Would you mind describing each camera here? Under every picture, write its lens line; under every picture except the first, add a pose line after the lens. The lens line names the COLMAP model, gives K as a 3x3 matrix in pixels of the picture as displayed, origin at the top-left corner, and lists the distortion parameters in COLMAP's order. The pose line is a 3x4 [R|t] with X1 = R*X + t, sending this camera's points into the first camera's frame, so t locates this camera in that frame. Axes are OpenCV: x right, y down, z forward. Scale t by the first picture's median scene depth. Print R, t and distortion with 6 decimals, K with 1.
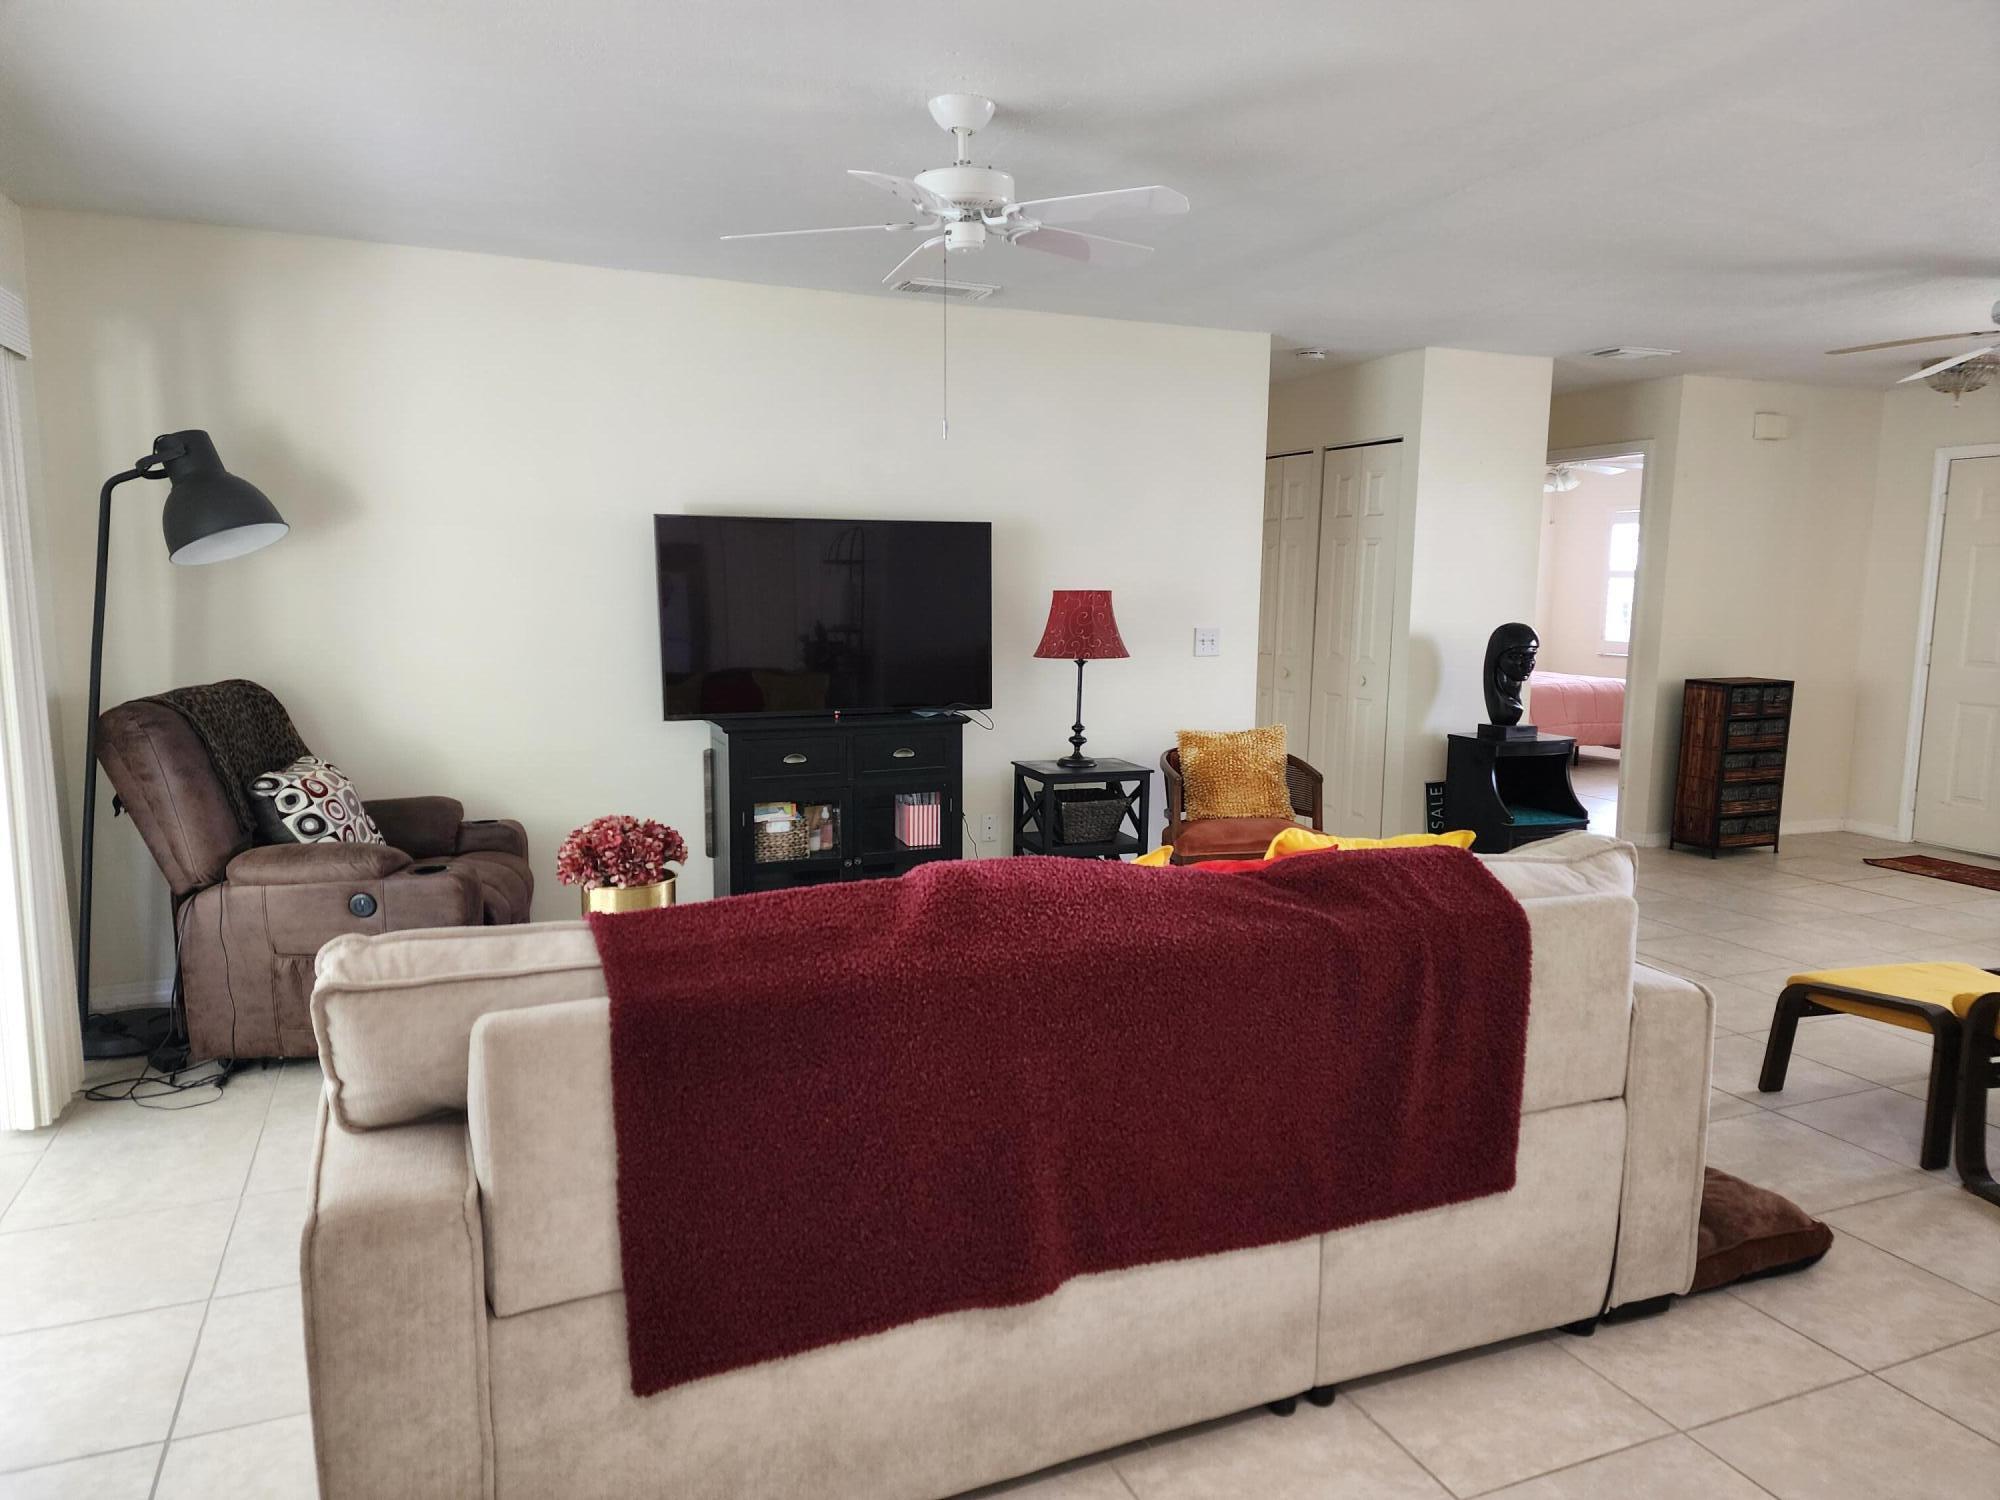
lens RADIAL K [[1327.2, 0, 1027.1], [0, 1327.2, 781.3], [0, 0, 1]] dist [0.077841, -0.074374]
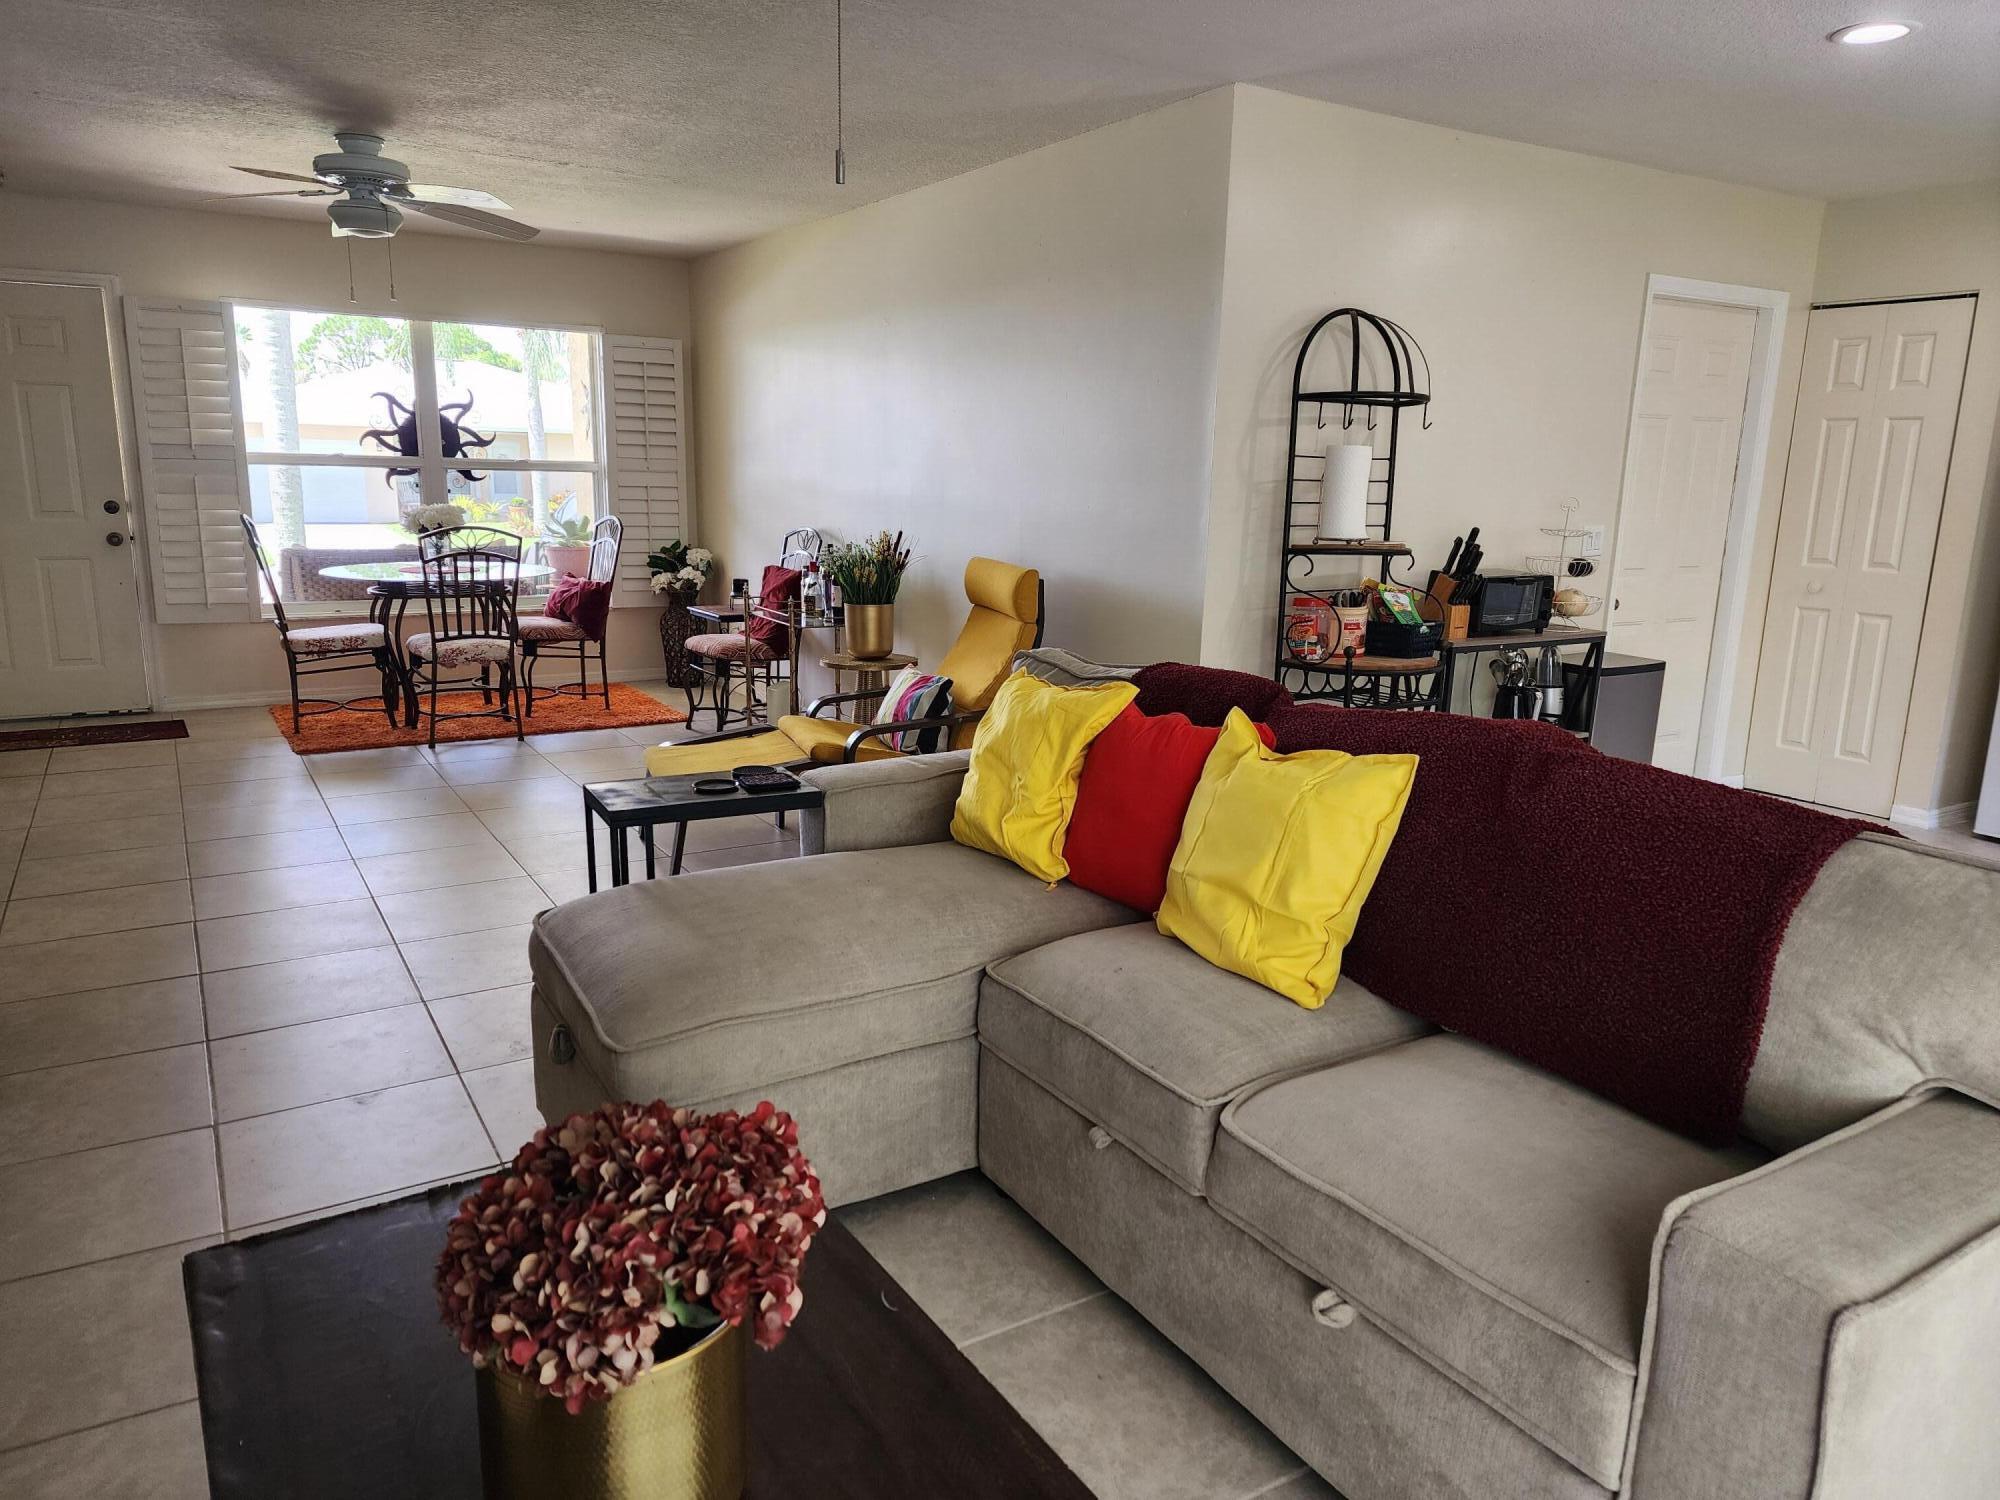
lens RADIAL K [[1327.2, 0, 1012.4], [0, 1327.2, 737.3], [0, 0, 1]] dist [0.077841, -0.074374]
pose [[-0.152855, -0.211055, 0.965449, -0.738204], [0.122120, 0.965407, 0.230381, -0.155774], [-0.980674, 0.153115, -0.121793, 1.086808]]
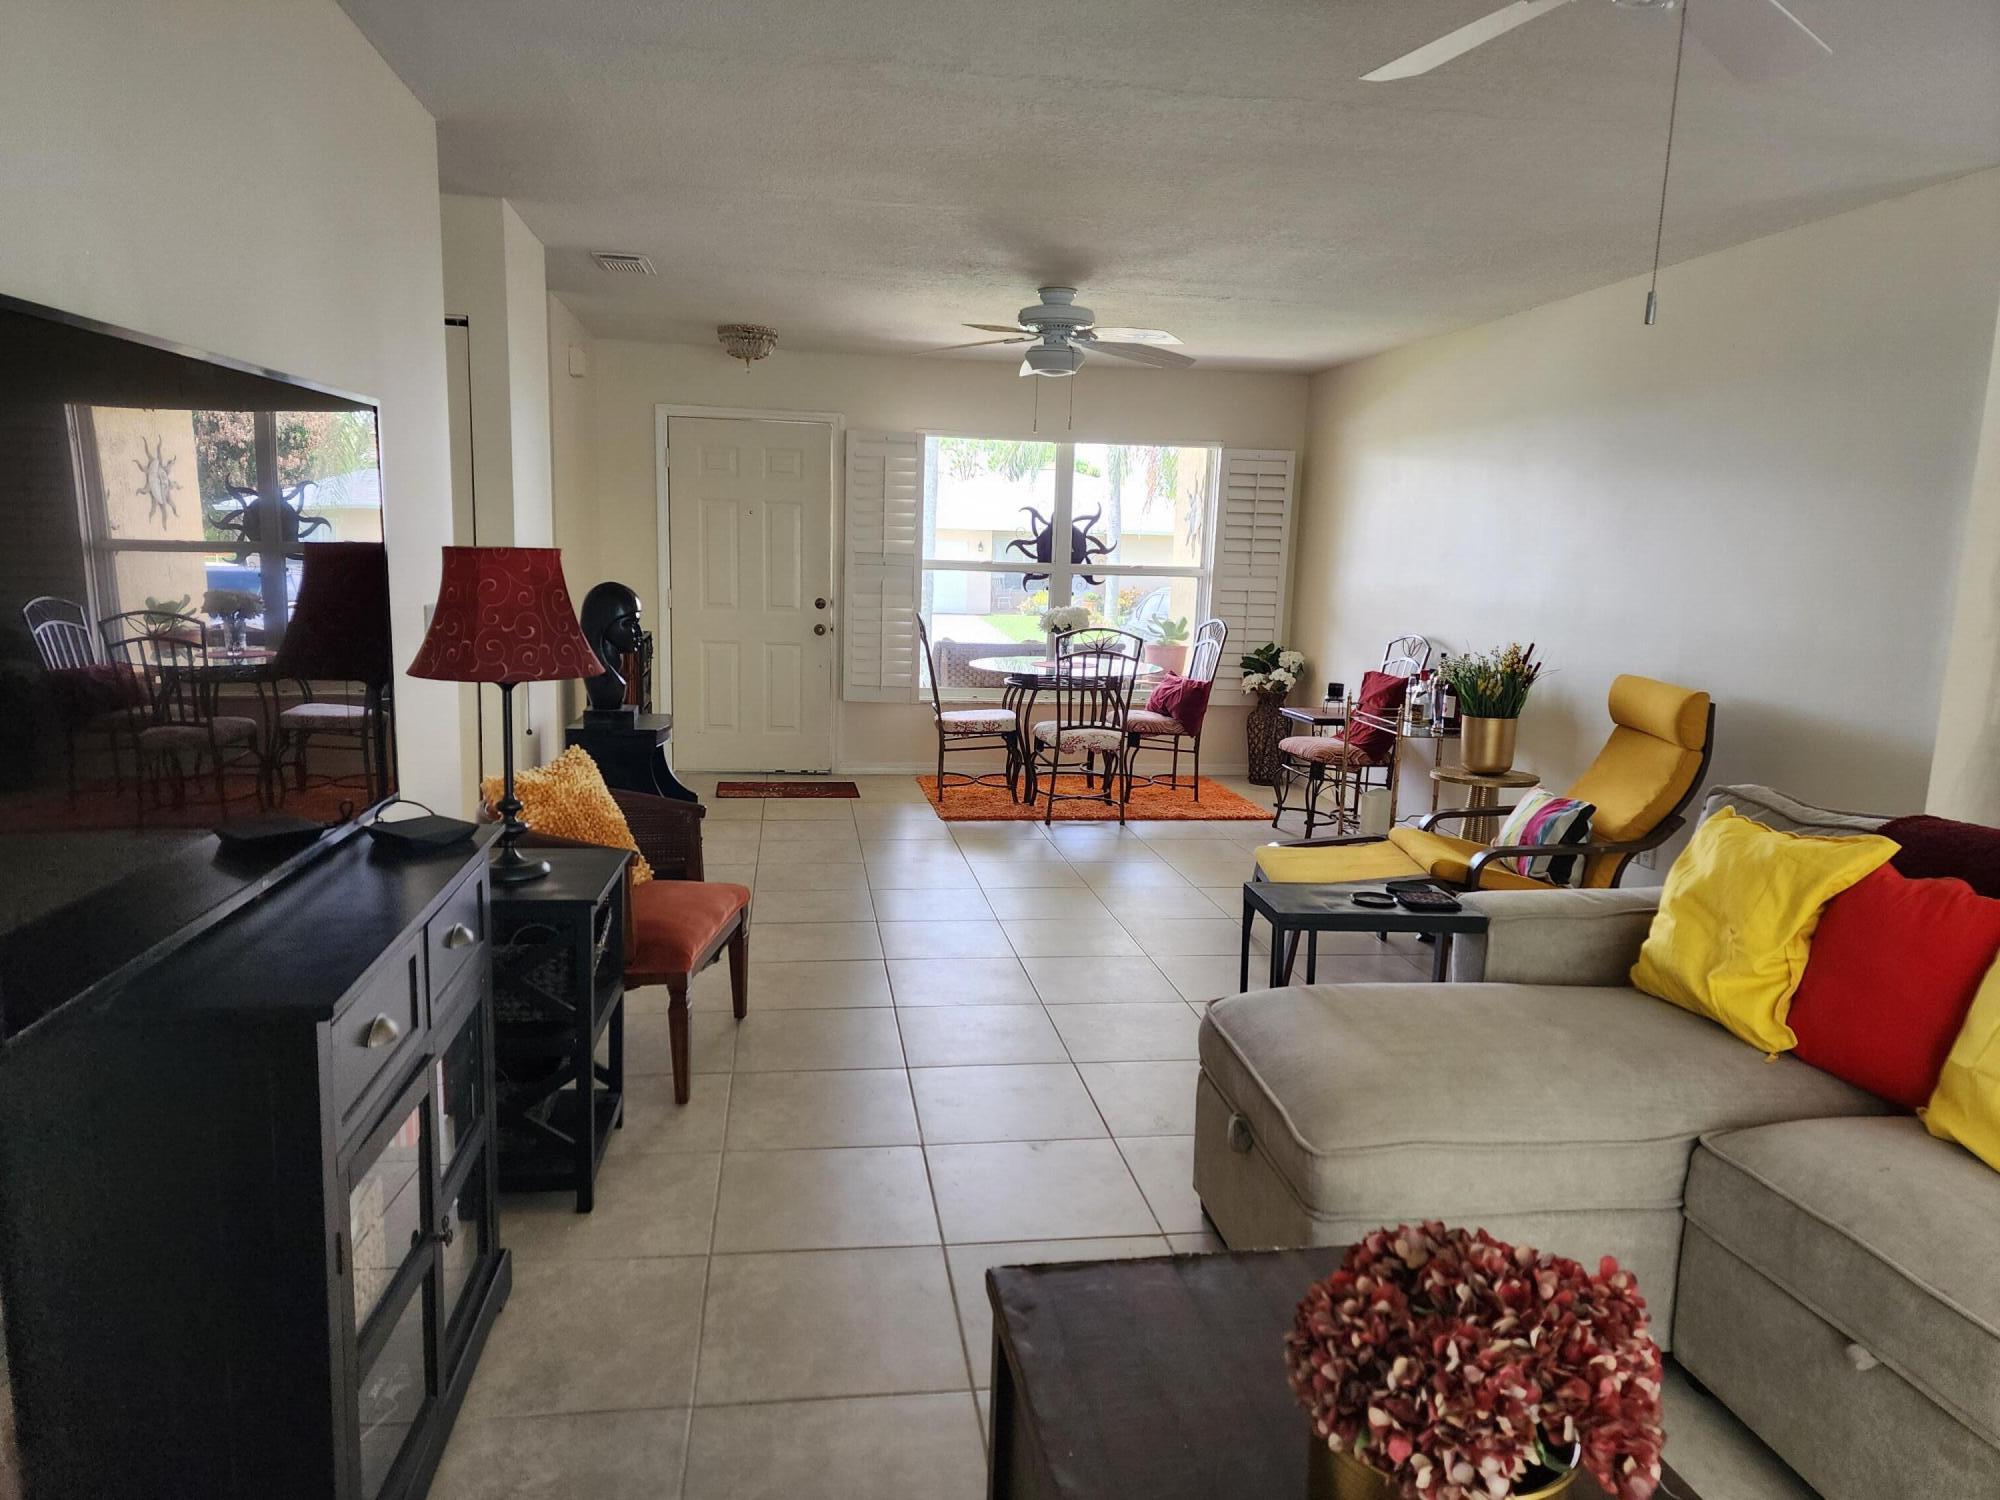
lens RADIAL K [[1327.2, 0, 1005.4], [0, 1327.2, 754.0], [0, 0, 1]] dist [0.077841, -0.074374]
pose [[0.252851, -0.150825, 0.955677, -0.771652], [0.114986, 0.985458, 0.125103, -0.187310], [-0.960648, 0.078258, 0.266517, 1.187648]]
